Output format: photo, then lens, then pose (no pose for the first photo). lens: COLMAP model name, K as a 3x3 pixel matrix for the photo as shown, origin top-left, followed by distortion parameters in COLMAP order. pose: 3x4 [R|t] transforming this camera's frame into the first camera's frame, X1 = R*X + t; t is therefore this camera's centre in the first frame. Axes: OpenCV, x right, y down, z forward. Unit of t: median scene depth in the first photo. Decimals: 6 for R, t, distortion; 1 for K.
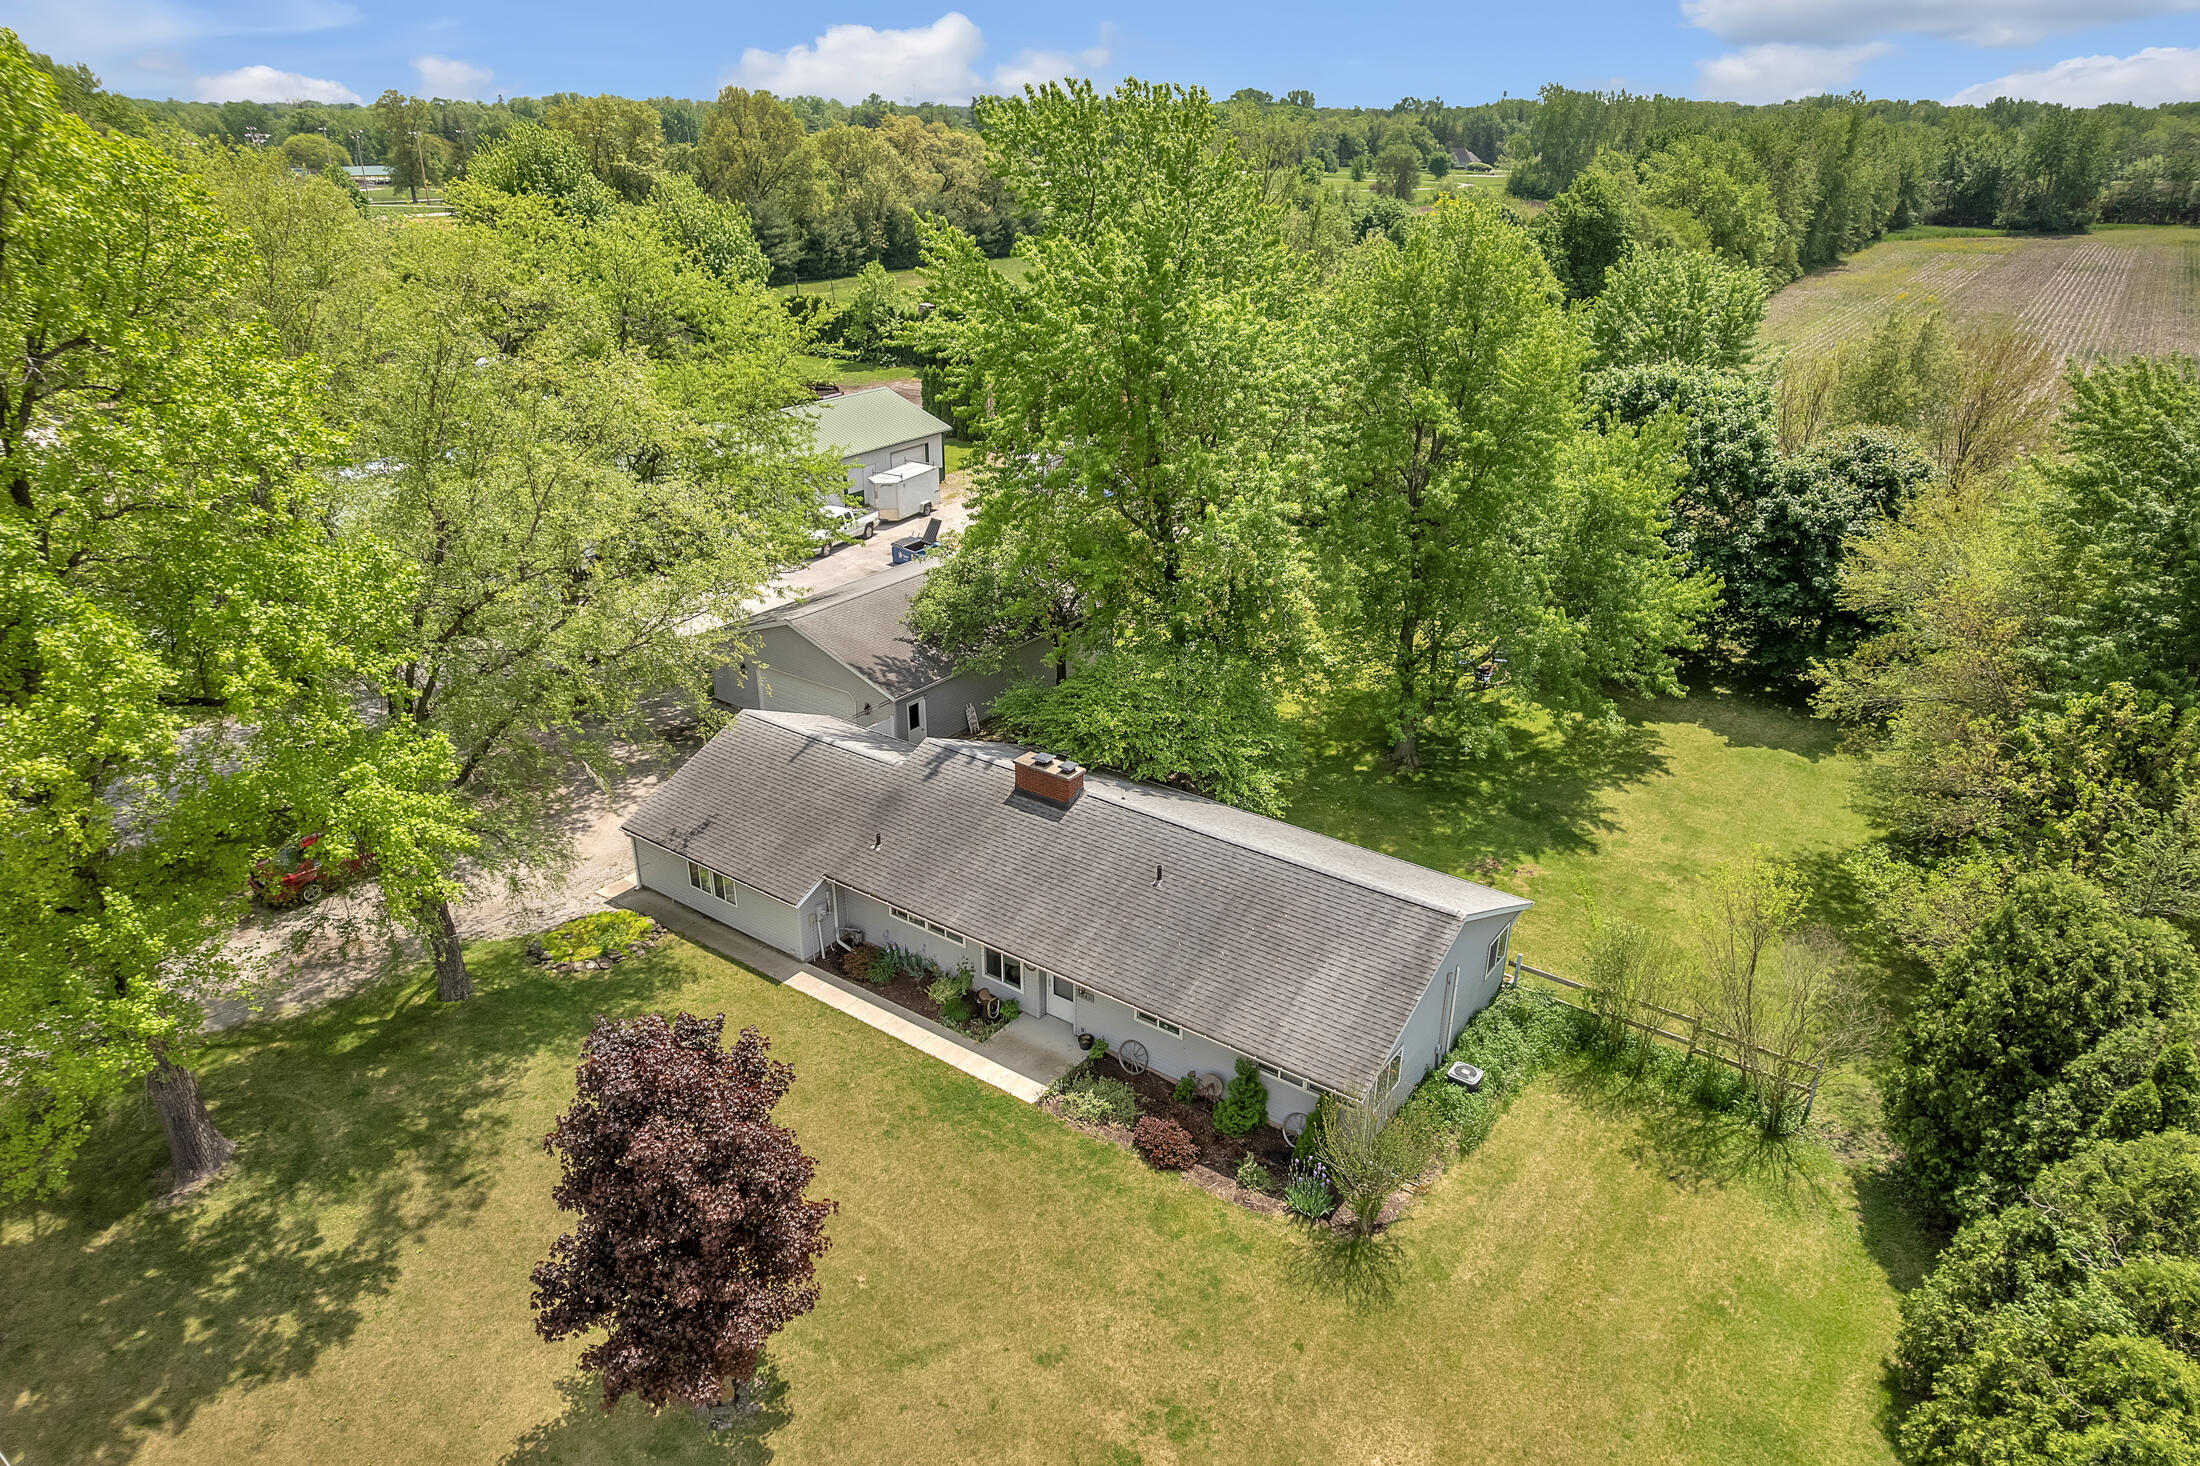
lens RADIAL K [[1423.3, 0, 1103.0], [0, 1423.3, 730.1], [0, 0, 1]] dist [0.002051, 0.005242]
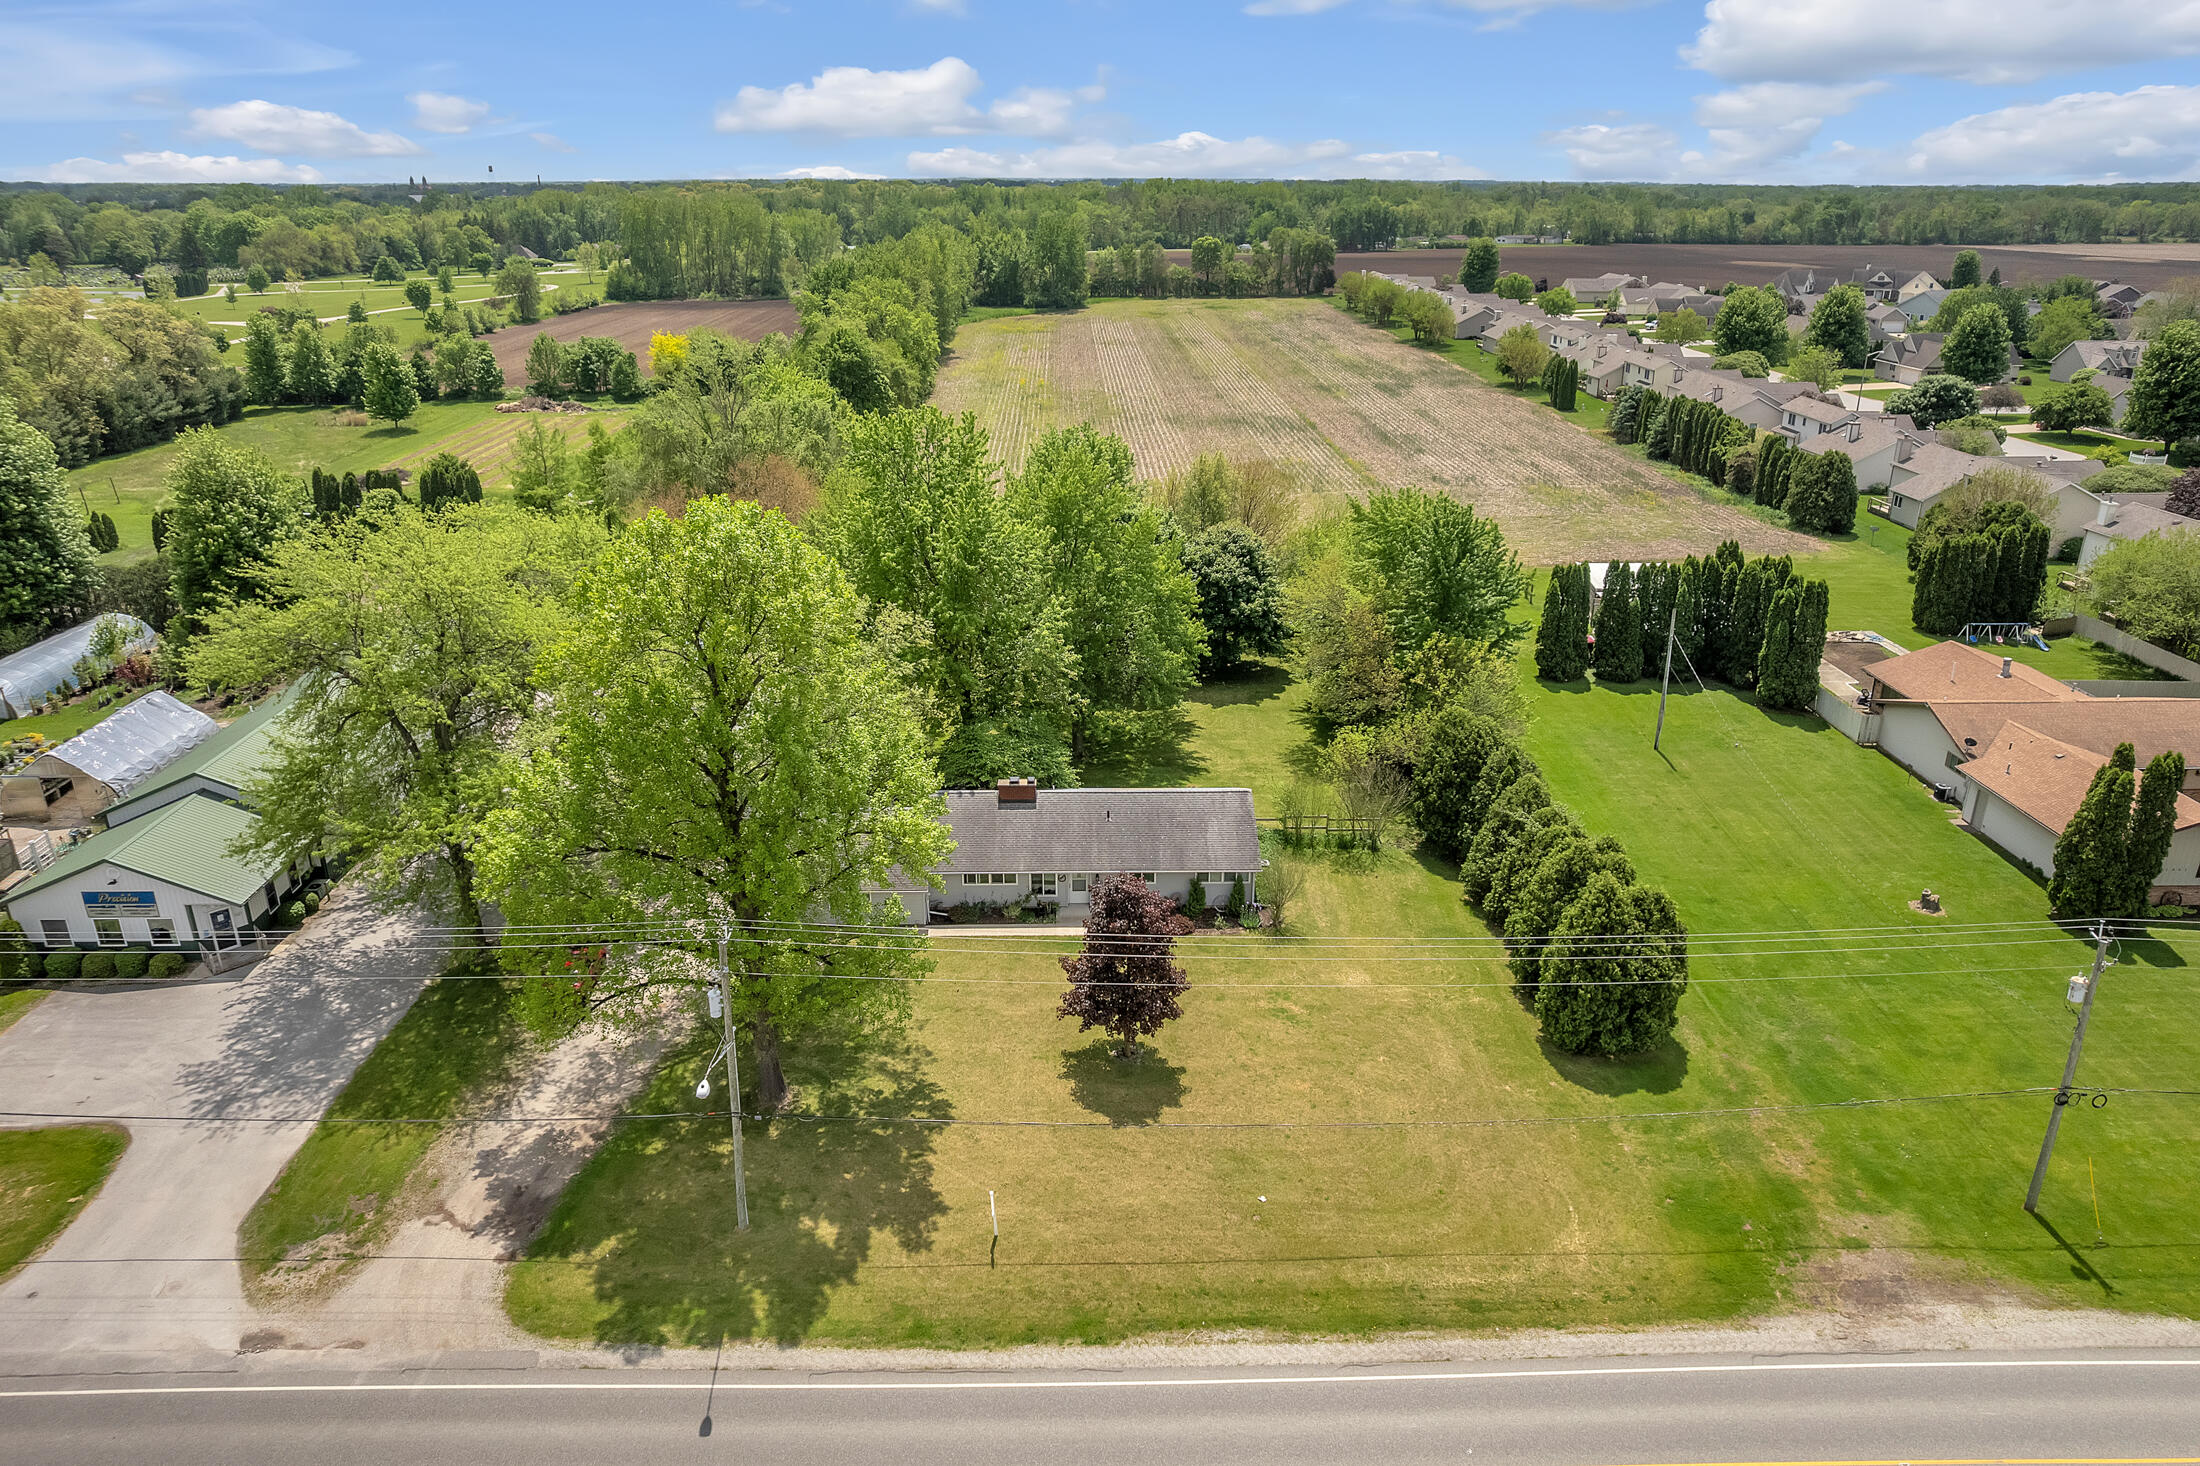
lens RADIAL K [[1423.3, 0, 1098.3], [0, 1423.3, 734.9], [0, 0, 1]] dist [0.002051, 0.005242]
pose [[0.815432, -0.223095, 0.534133, -0.755968], [0.247367, 0.968548, 0.026899, -0.047844], [-0.523335, 0.110192, 0.844972, -0.511655]]
